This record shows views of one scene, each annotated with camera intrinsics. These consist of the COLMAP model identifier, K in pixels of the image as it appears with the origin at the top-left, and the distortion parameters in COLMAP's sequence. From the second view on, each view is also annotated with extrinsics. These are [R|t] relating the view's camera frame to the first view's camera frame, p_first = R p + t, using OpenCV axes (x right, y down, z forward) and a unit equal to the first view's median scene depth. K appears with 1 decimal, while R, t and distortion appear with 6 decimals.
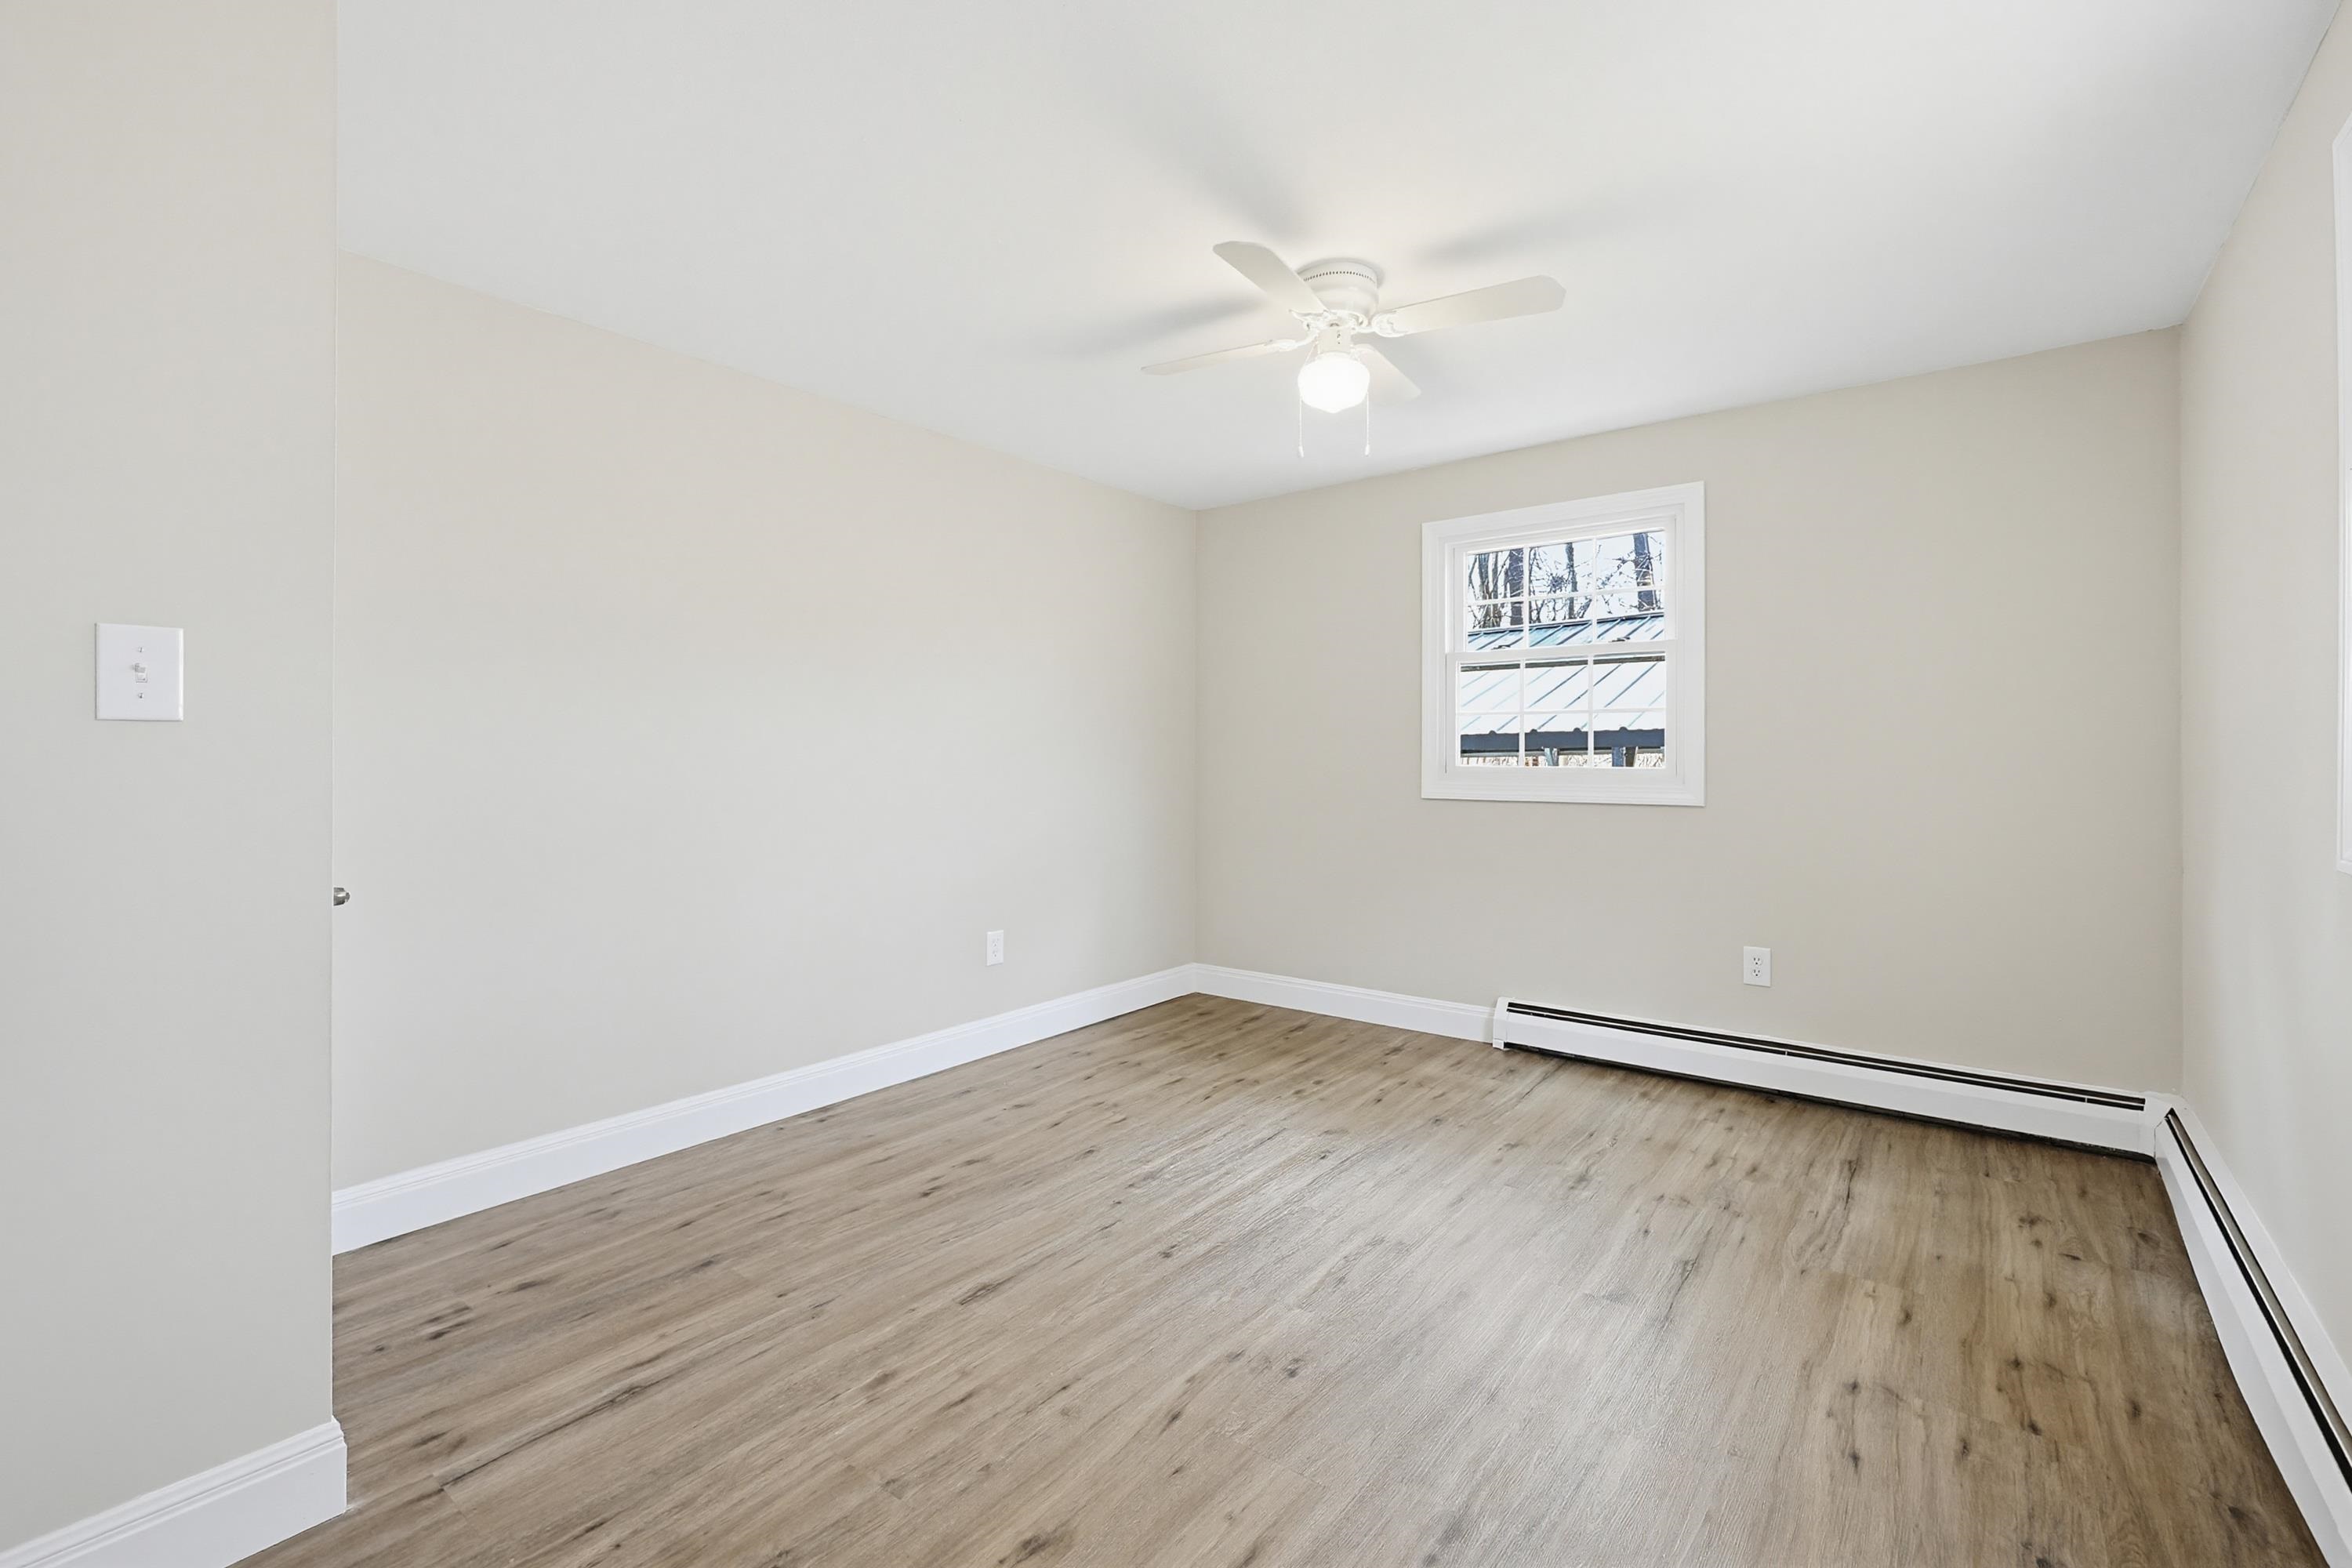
lens RADIAL K [[1034.9, 0, 1176.0], [0, 1034.9, 784.0], [0, 0, 1]] dist [-0.000074, -0.000158]
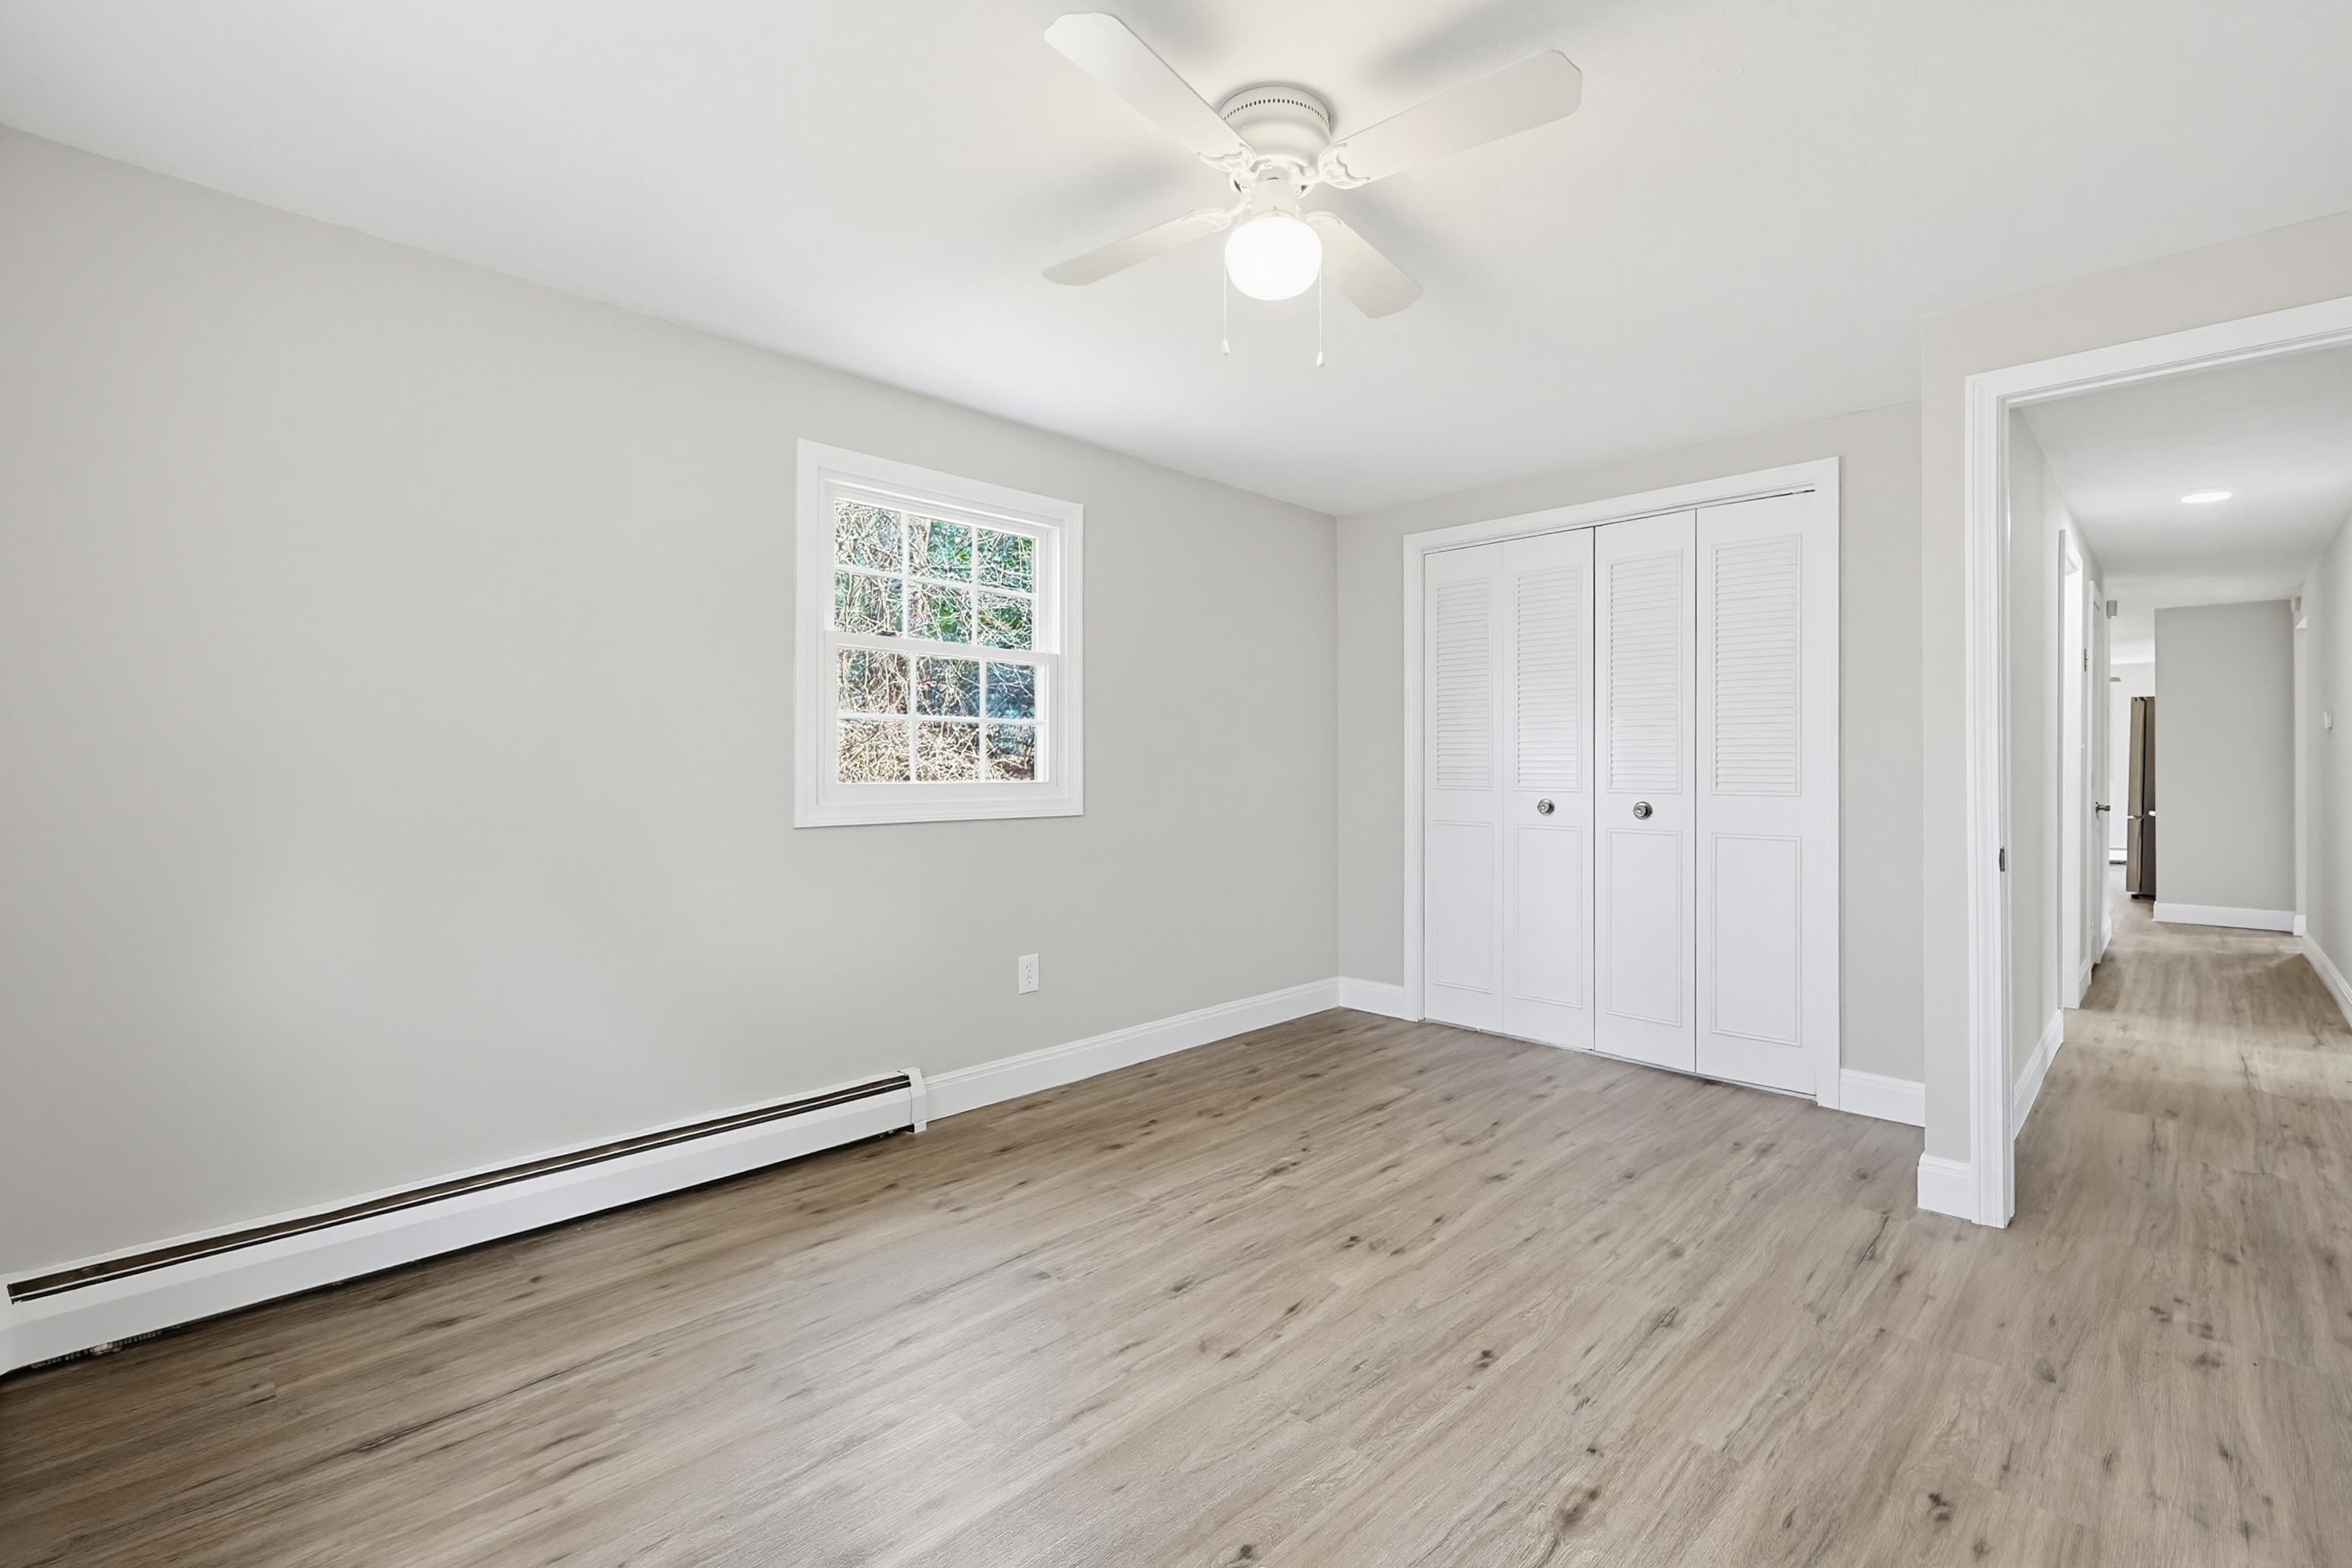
lens RADIAL K [[1034.9, 0, 1176.0], [0, 1034.9, 784.0], [0, 0, 1]] dist [-0.000074, -0.000158]
pose [[-0.992750, -0.002320, 0.120178, 0.127141], [0.002856, 0.999076, 0.042876, -0.046119], [-0.120166, 0.042908, -0.991826, 1.630810]]
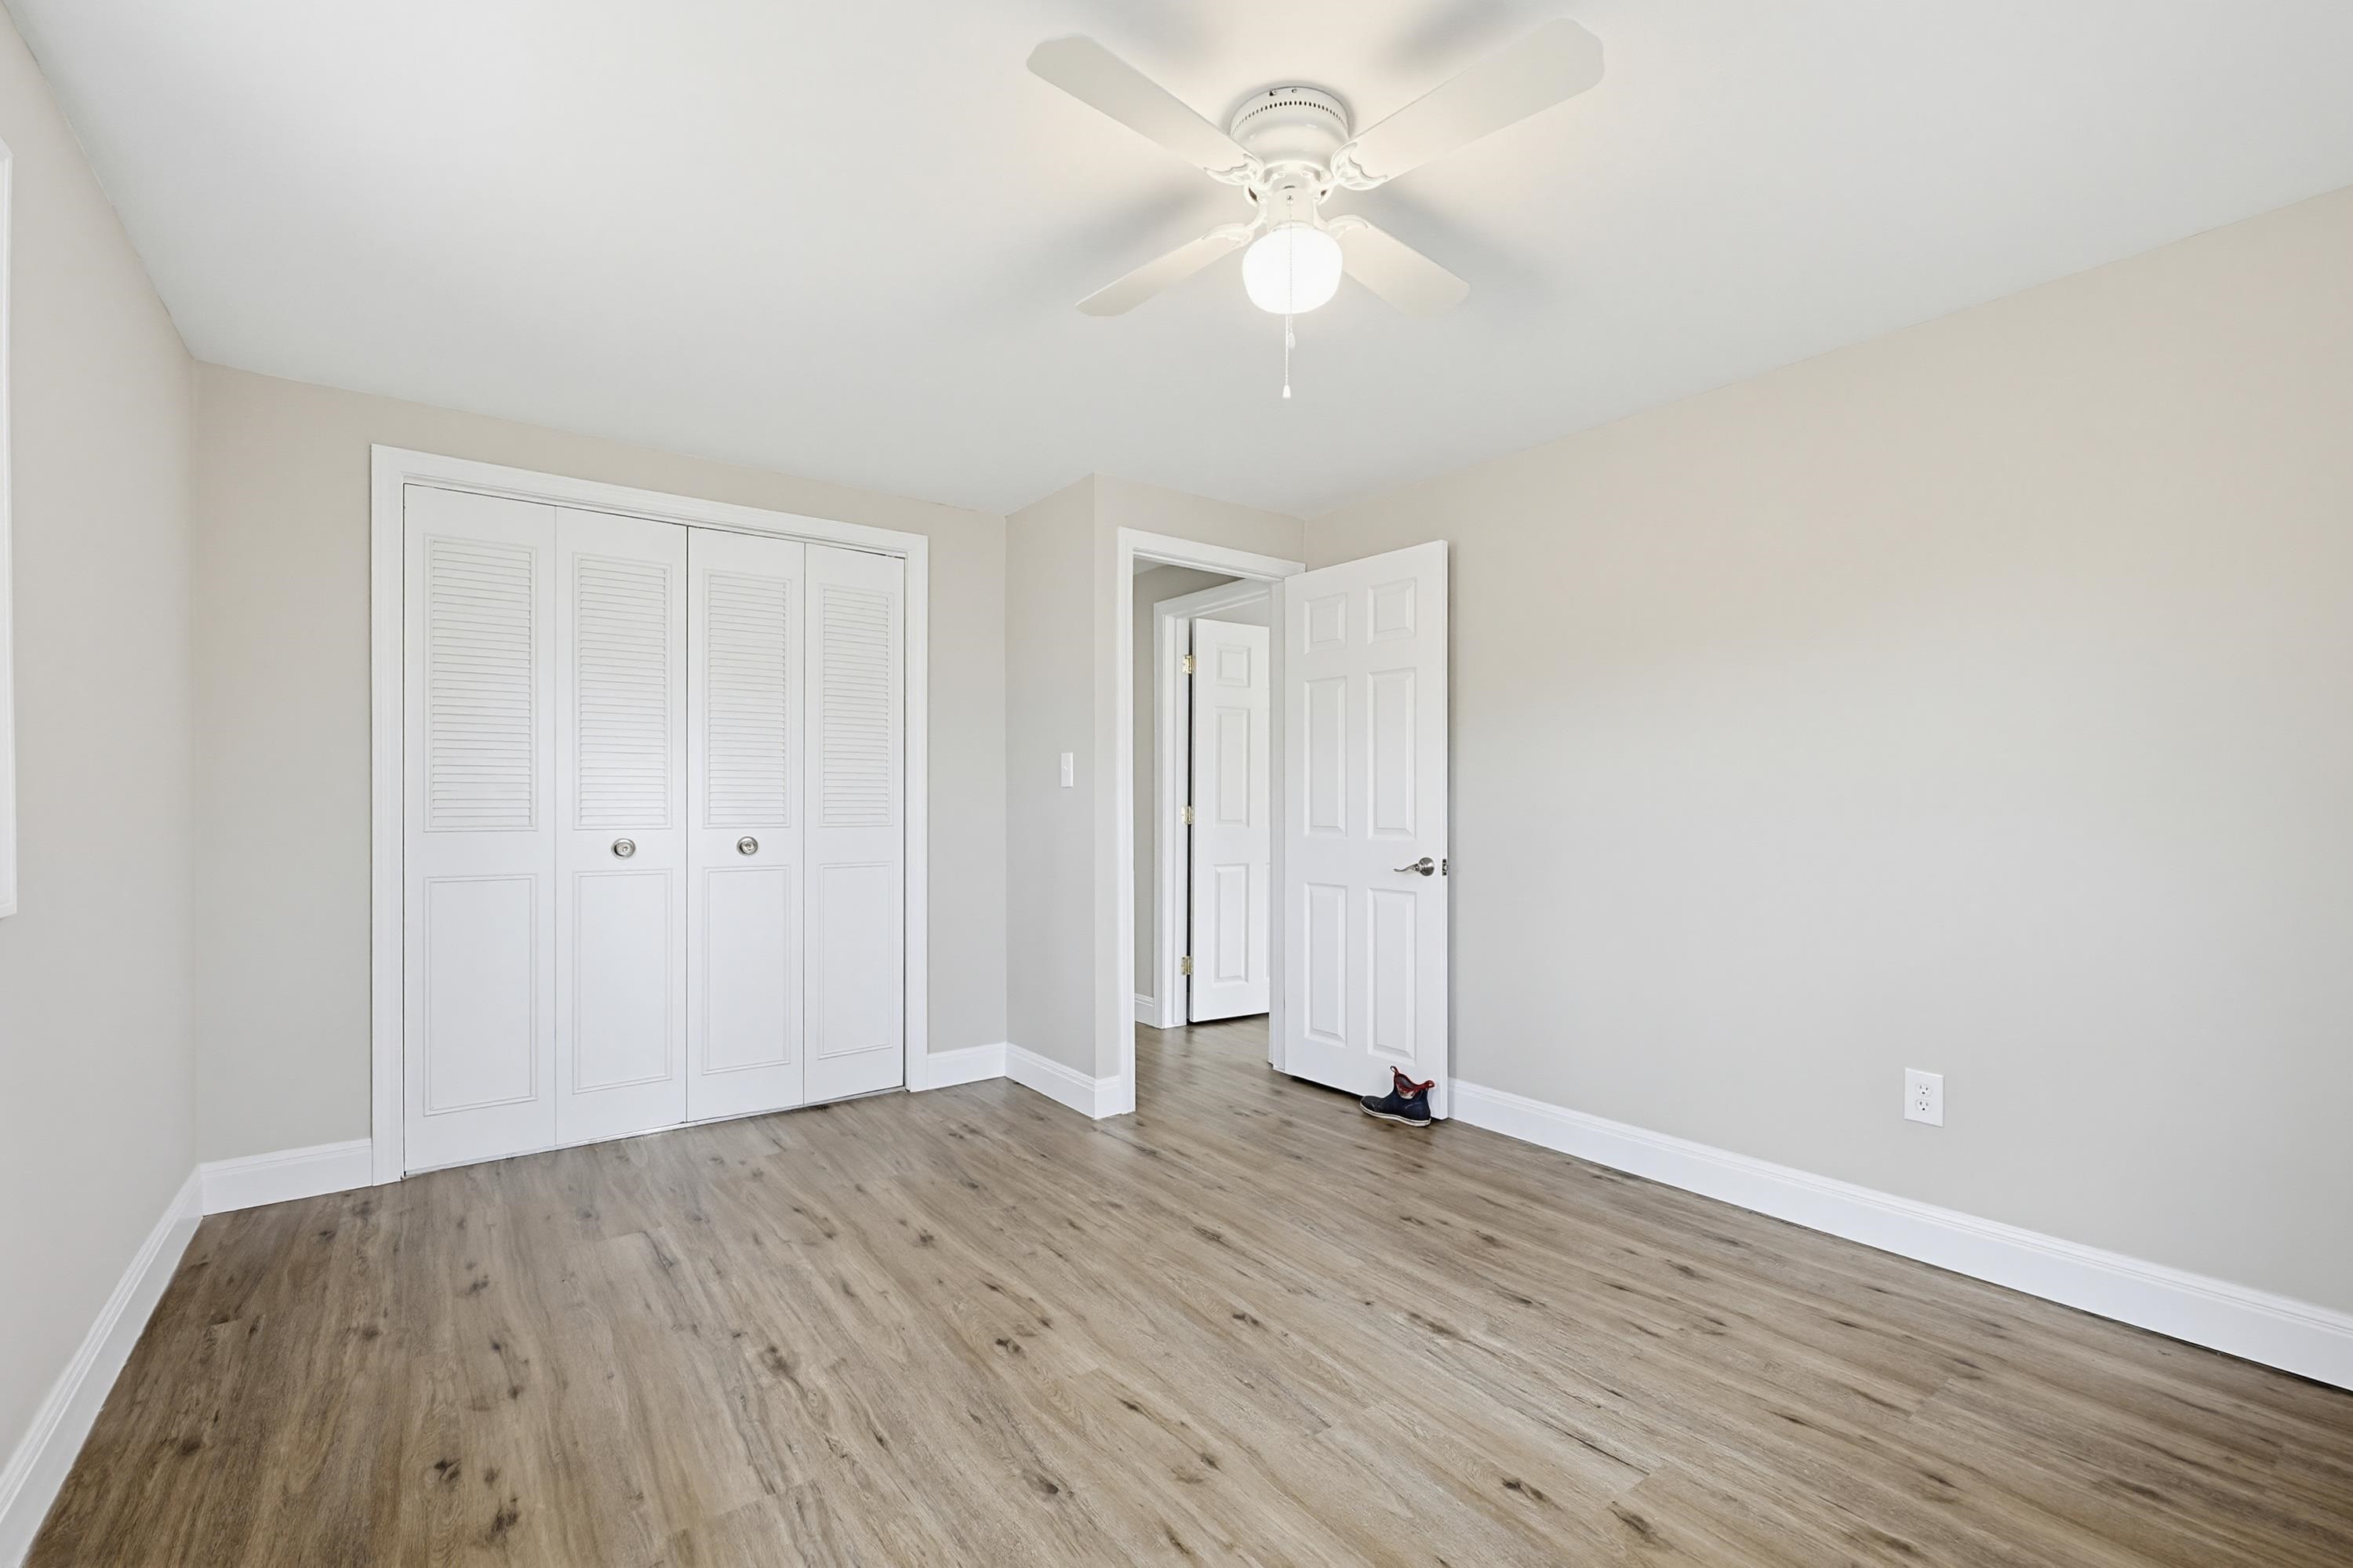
lens RADIAL K [[1010.3, 0, 1225.3], [0, 1010.3, 773.6], [0, 0, 1]] dist [-0.001041, 0.000165]
pose [[-0.236986, -0.028040, -0.971108, 0.820817], [-0.026607, 0.999396, -0.022364, -0.031473], [0.971149, 0.020538, -0.237589, 1.056445]]
